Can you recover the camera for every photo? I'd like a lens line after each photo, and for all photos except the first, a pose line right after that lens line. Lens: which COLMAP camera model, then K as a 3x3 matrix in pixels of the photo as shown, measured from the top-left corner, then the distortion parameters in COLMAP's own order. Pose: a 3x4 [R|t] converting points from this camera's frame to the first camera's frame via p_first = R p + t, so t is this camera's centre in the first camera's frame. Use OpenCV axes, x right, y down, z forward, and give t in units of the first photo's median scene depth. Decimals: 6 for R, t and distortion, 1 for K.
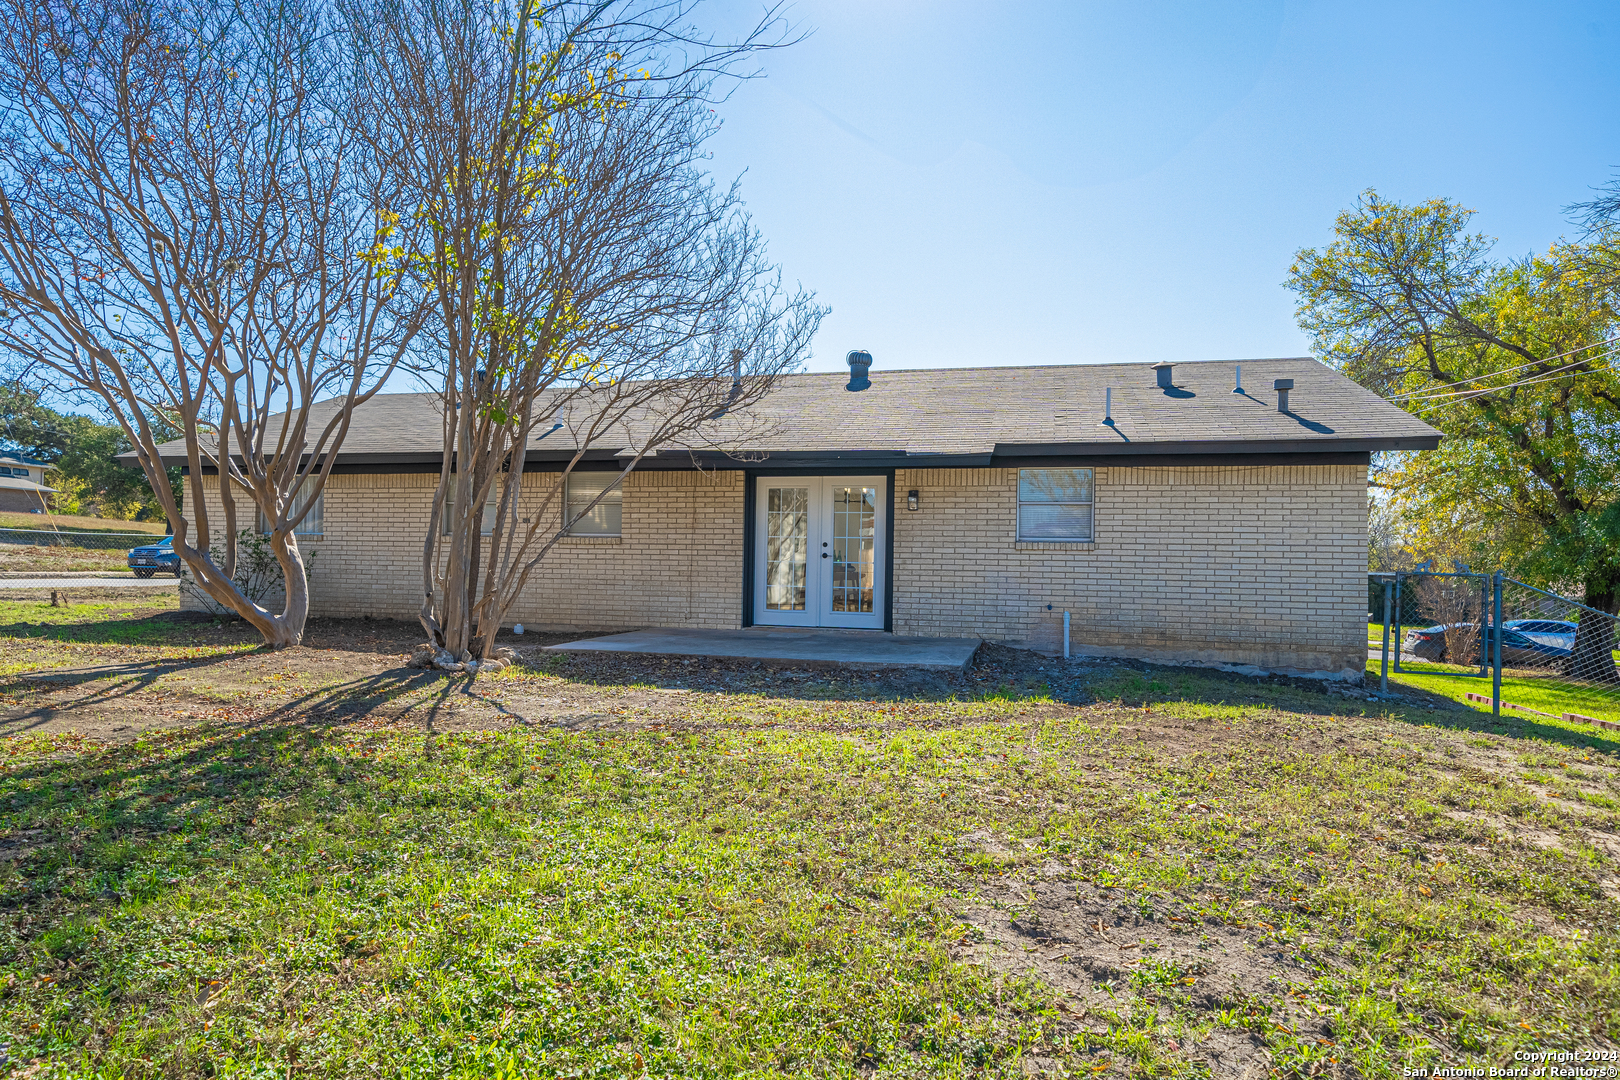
lens RADIAL K [[949.0, 0, 806.6], [0, 949.0, 542.7], [0, 0, 1]] dist [0.004137, 0.000332]
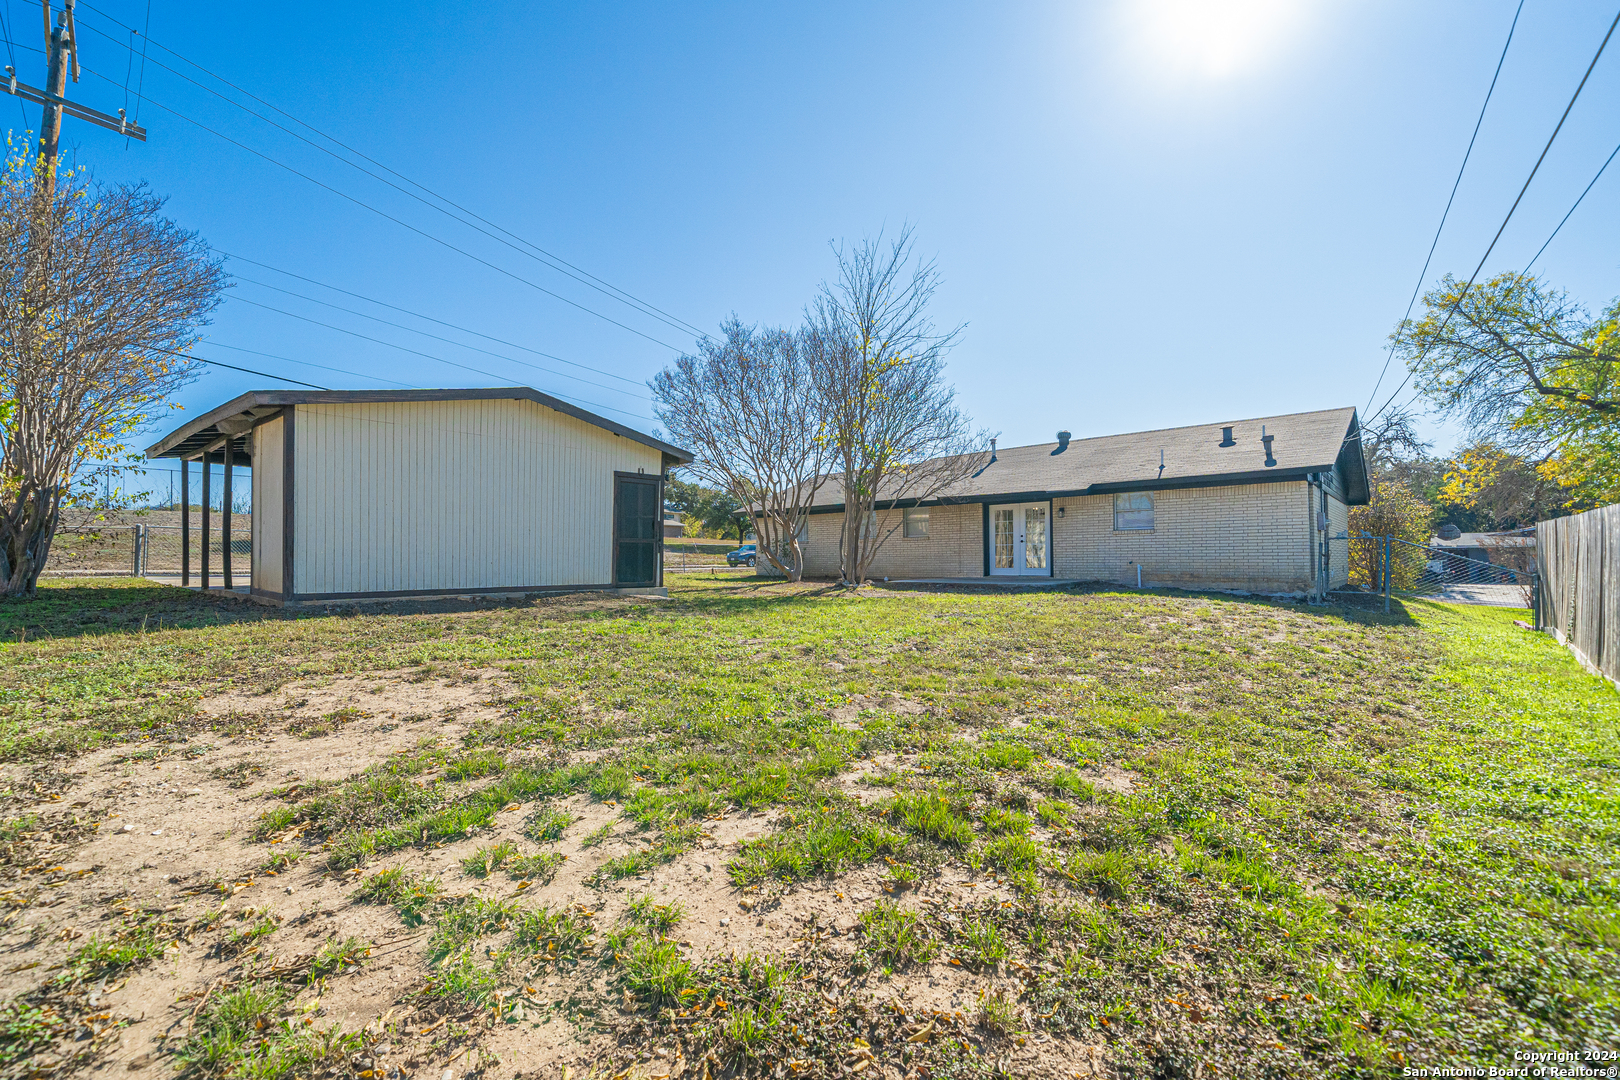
lens RADIAL K [[667.0, 0, 808.9], [0, 667.0, 552.6], [0, 0, 1]] dist [0.000170, 0.000192]
pose [[0.885667, -0.029050, -0.463411, 0.322527], [0.035121, 0.999373, 0.004475, 0.017645], [0.462990, -0.020239, 0.886132, -0.581955]]
